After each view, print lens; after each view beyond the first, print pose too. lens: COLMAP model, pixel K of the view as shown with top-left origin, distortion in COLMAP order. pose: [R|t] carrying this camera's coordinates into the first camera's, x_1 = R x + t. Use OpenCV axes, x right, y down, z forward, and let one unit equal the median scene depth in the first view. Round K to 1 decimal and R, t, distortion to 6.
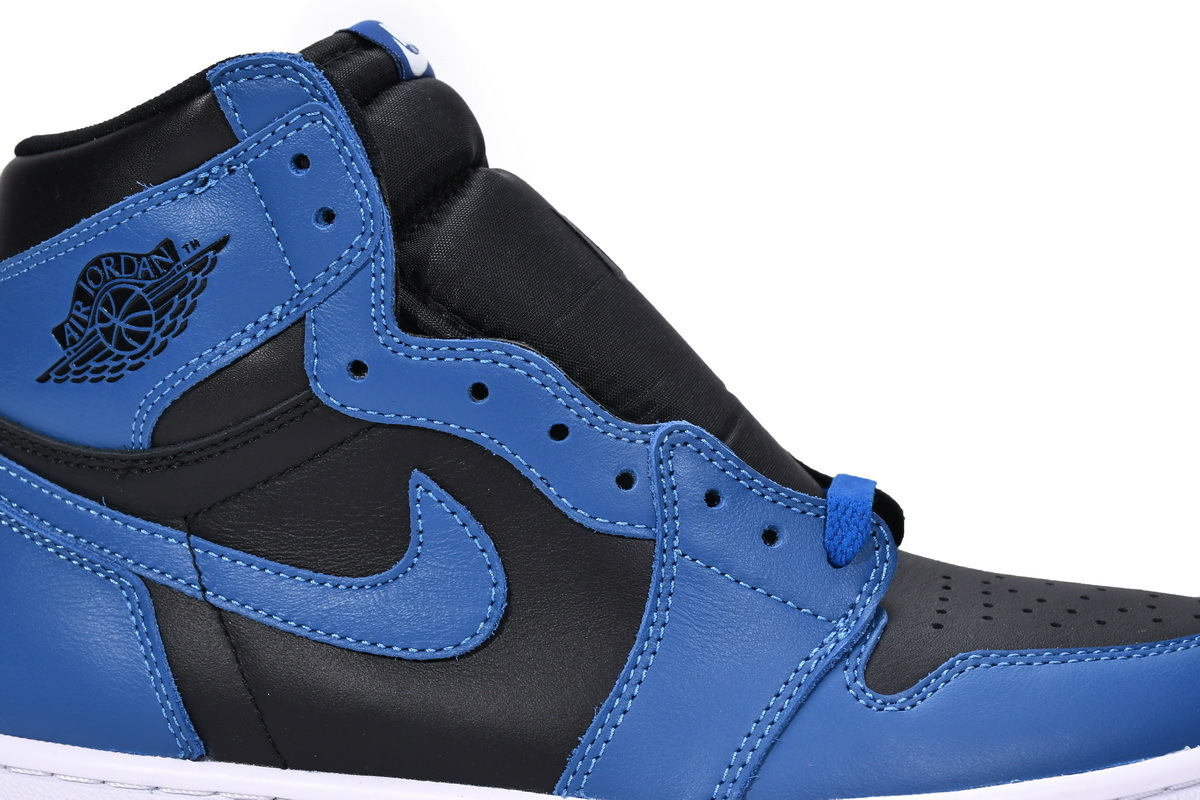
lens RADIAL K [[2372.4, 0, 600.3], [0, 2372.4, 400.1], [0, 0, 1]] dist [-0.088425, 0.000000]
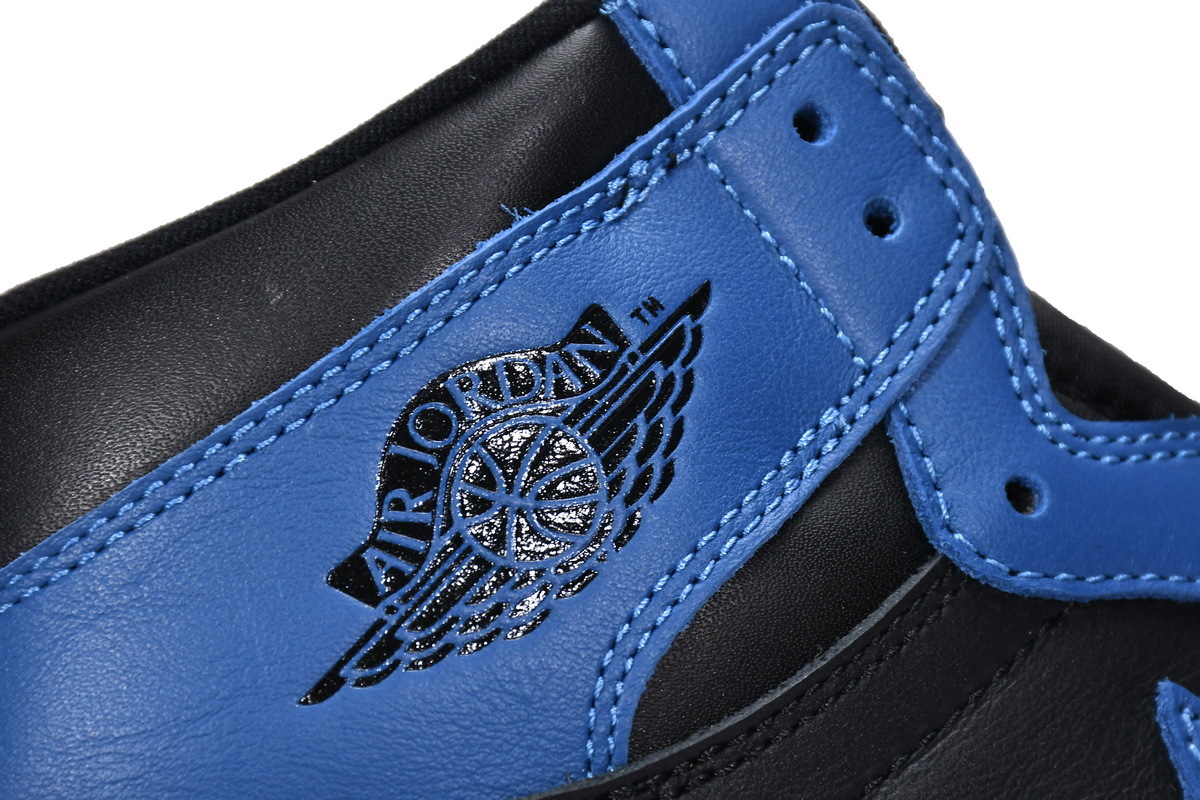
lens RADIAL K [[7318.9, 0, 599.9], [0, 7318.9, 399.7], [0, 0, 1]] dist [-0.168608, 0.000000]
pose [[0.708558, -0.009675, 0.705587, -1.226208], [0.372097, 0.854717, -0.361944, 0.484207], [-0.599575, 0.519005, 0.609216, 0.105975]]
